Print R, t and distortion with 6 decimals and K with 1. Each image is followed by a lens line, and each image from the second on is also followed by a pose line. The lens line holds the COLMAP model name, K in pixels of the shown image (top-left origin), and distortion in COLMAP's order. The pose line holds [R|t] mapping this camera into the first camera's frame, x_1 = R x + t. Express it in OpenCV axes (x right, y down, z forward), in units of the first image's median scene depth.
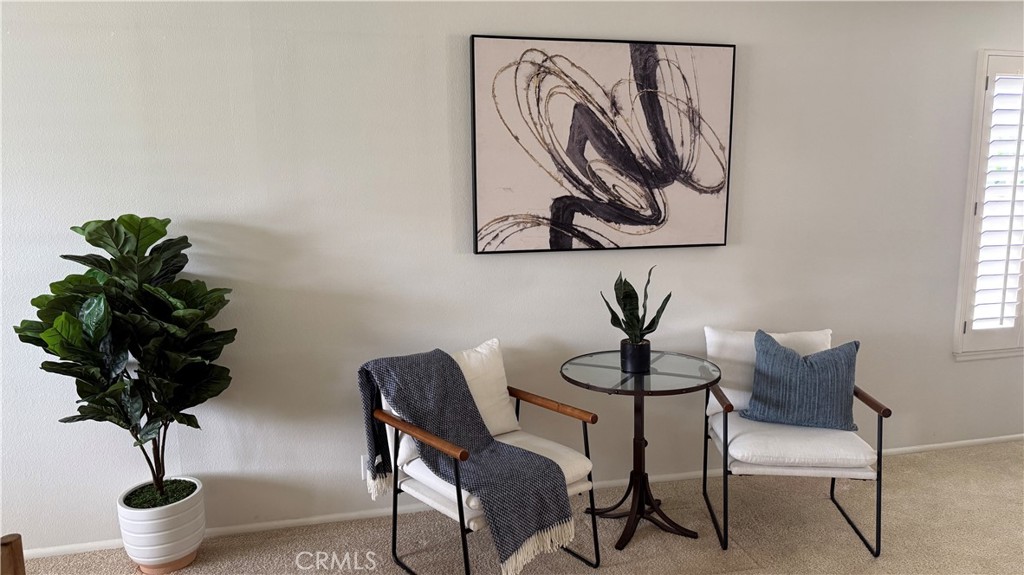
lens RADIAL K [[740.3, 0, 492.0], [0, 740.3, 284.2], [0, 0, 1]] dist [0.170114, -0.228991]
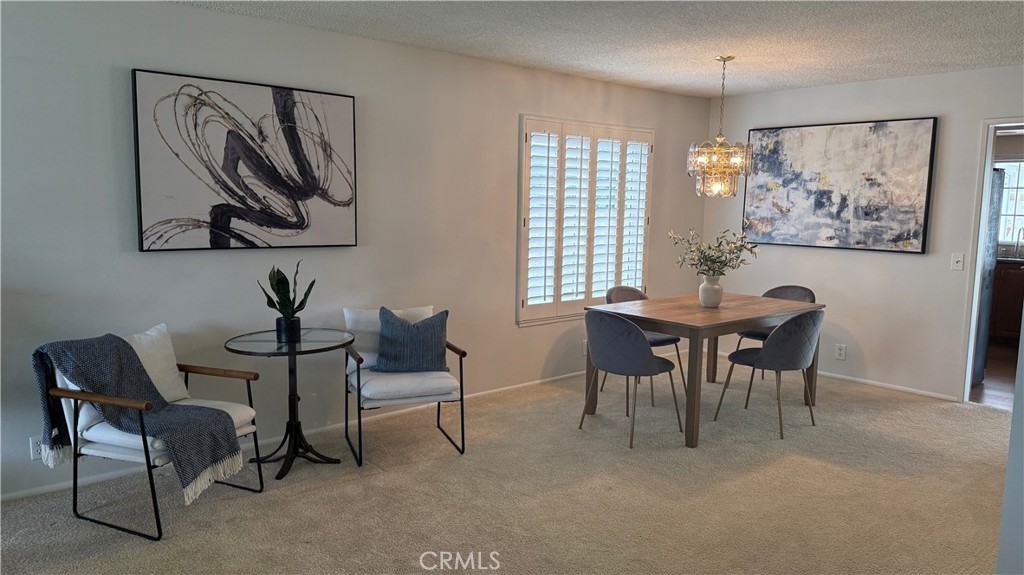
lens RADIAL K [[753.6, 0, 560.1], [0, 753.6, 286.1], [0, 0, 1]] dist [0.088436, -0.139882]
pose [[0.858130, -0.033129, 0.512362, -0.073121], [0.046618, 0.998822, -0.013497, 0.059447], [-0.511311, 0.035467, 0.858663, -0.357873]]
